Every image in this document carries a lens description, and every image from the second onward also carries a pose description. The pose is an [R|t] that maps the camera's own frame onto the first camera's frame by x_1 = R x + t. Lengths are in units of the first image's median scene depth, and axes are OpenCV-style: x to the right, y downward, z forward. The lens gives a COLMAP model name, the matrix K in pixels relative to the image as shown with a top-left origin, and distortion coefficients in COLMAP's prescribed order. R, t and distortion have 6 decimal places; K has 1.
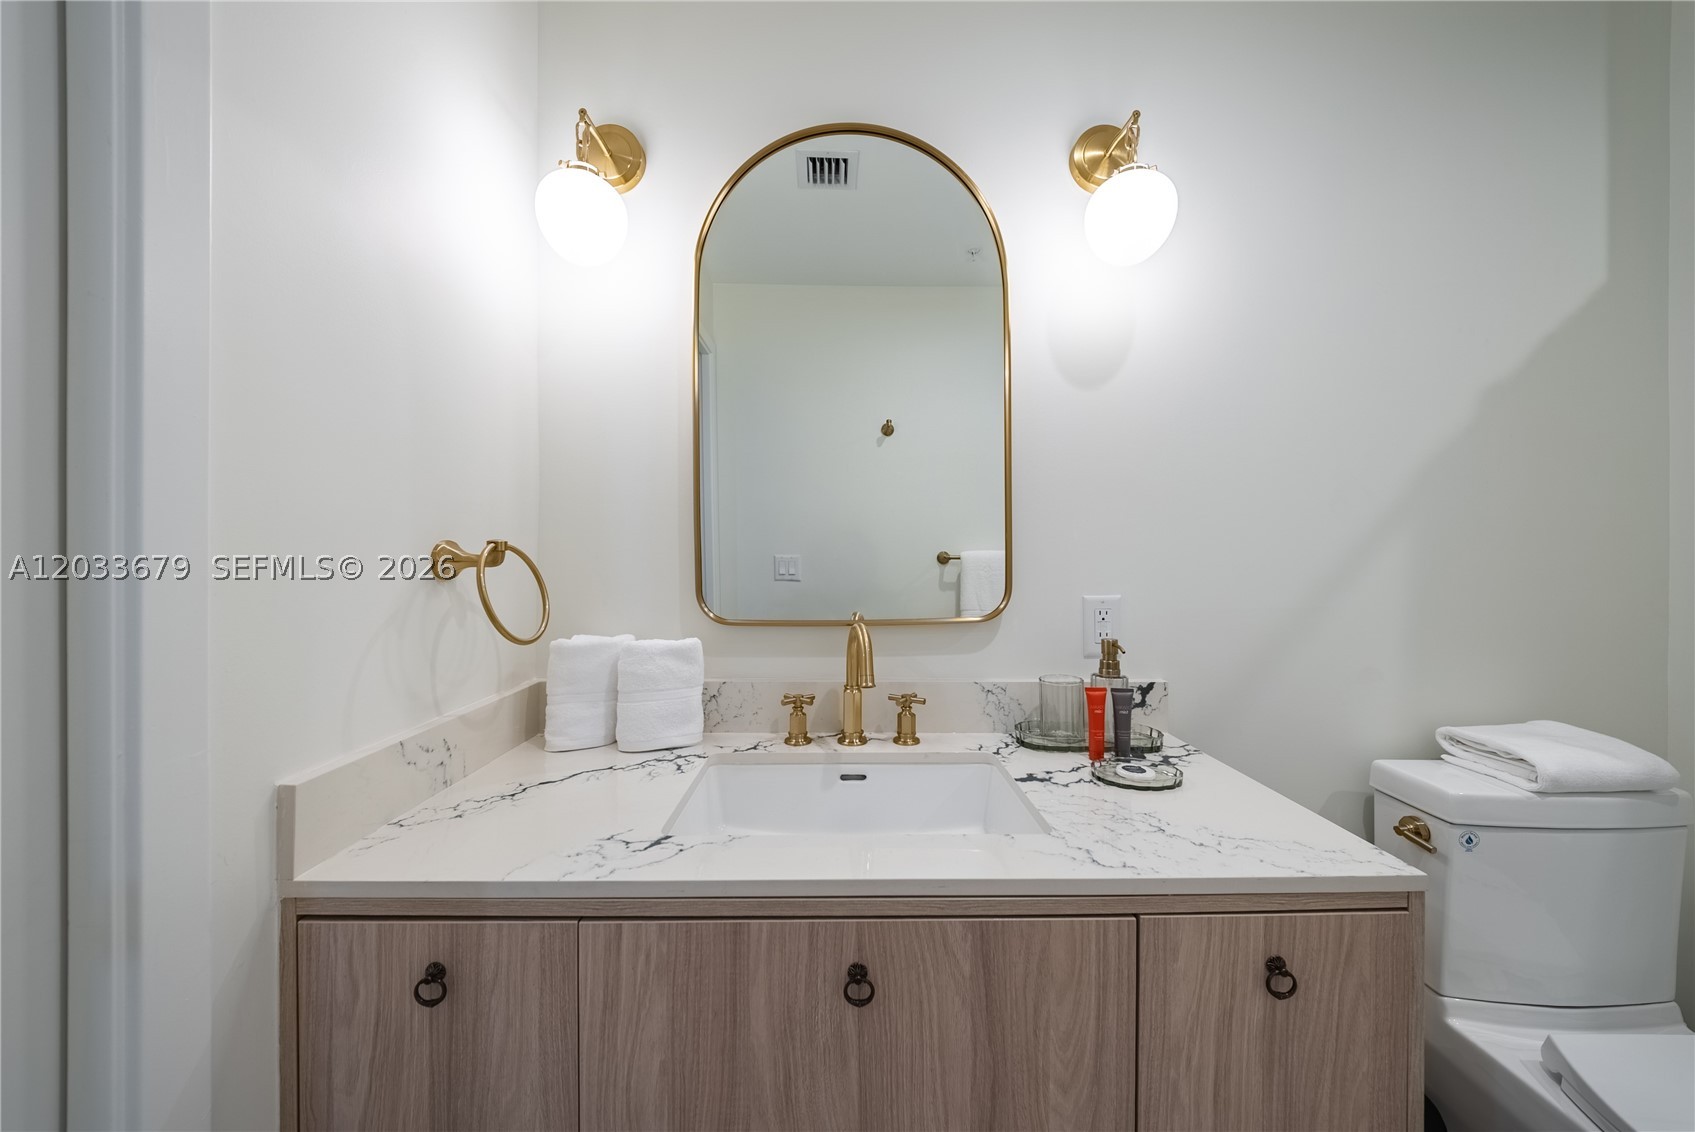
lens RADIAL K [[599.3, 0, 847.9], [0, 599.3, 570.2], [0, 0, 1]] dist [-0.000222, -0.000258]
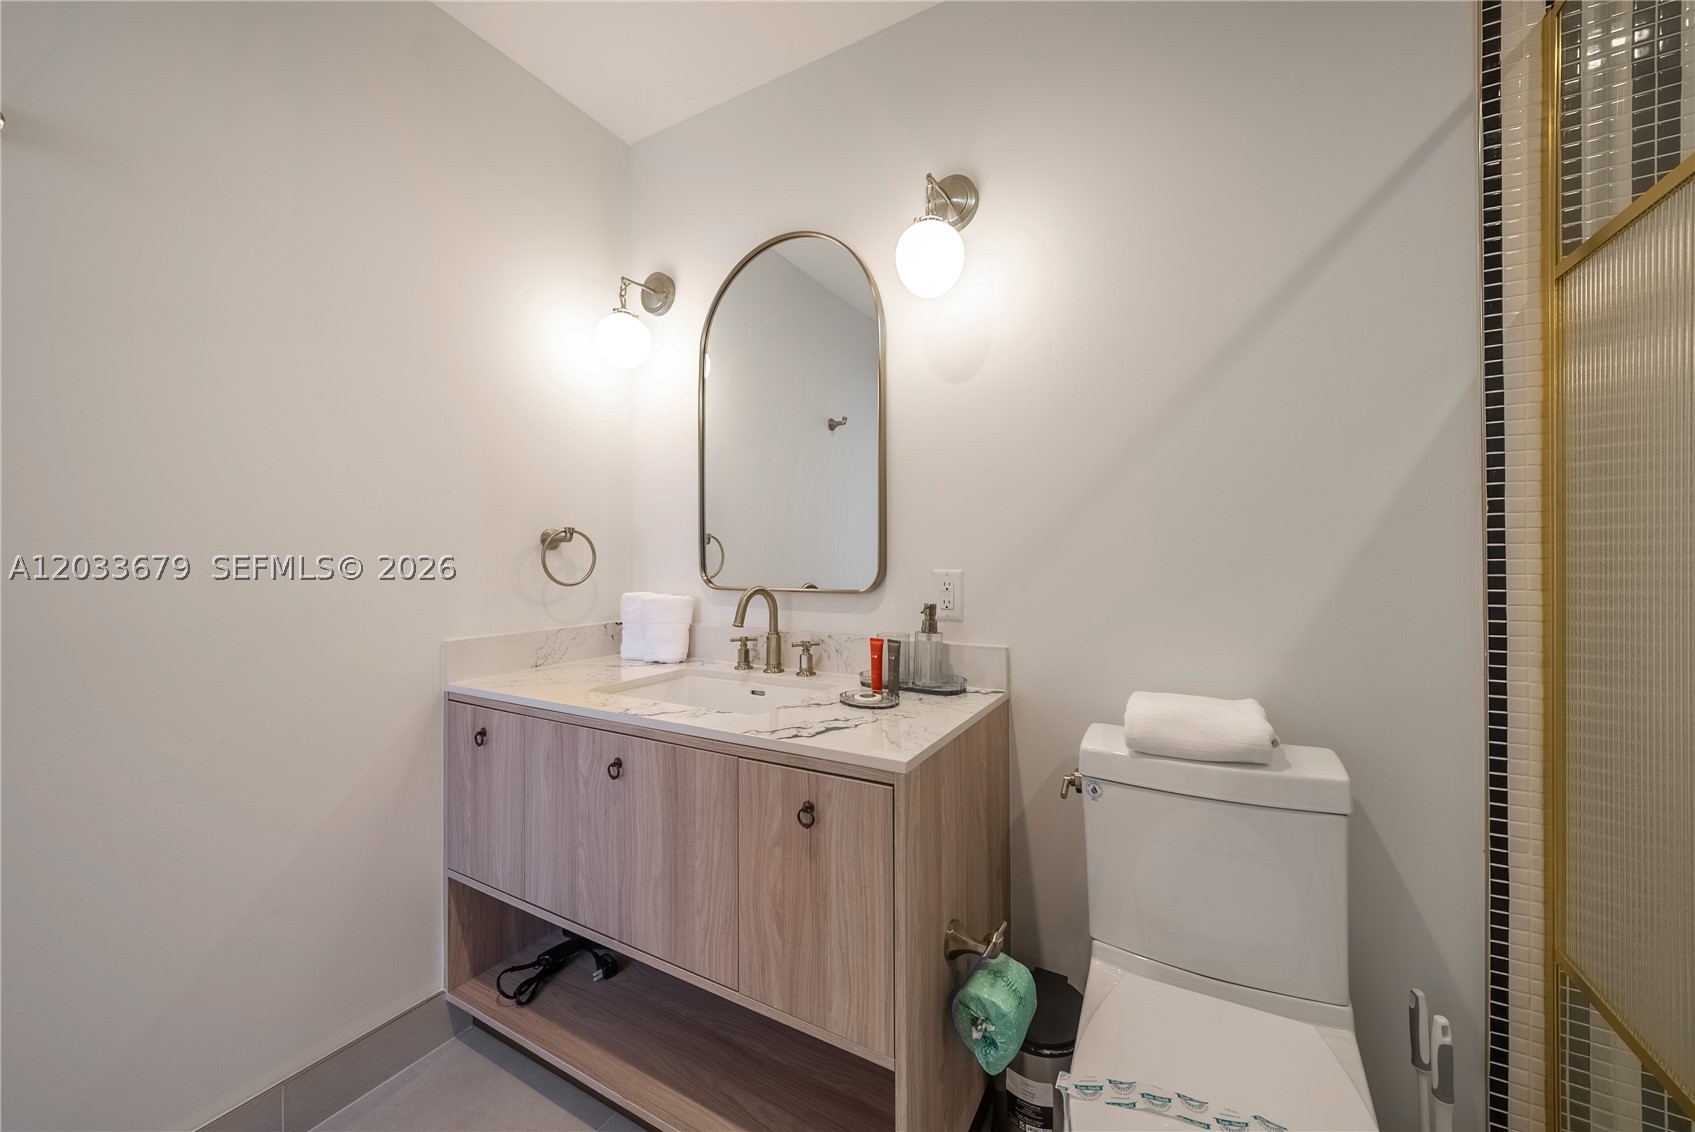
lens RADIAL K [[602.9, 0, 847.4], [0, 602.9, 553.3], [0, 0, 1]] dist [0.000158, -0.000068]
pose [[0.863725, -0.002493, -0.503957, 1.509106], [0.002644, 0.999996, -0.000414, 0.017597], [0.503956, -0.000975, 0.863729, -0.234896]]
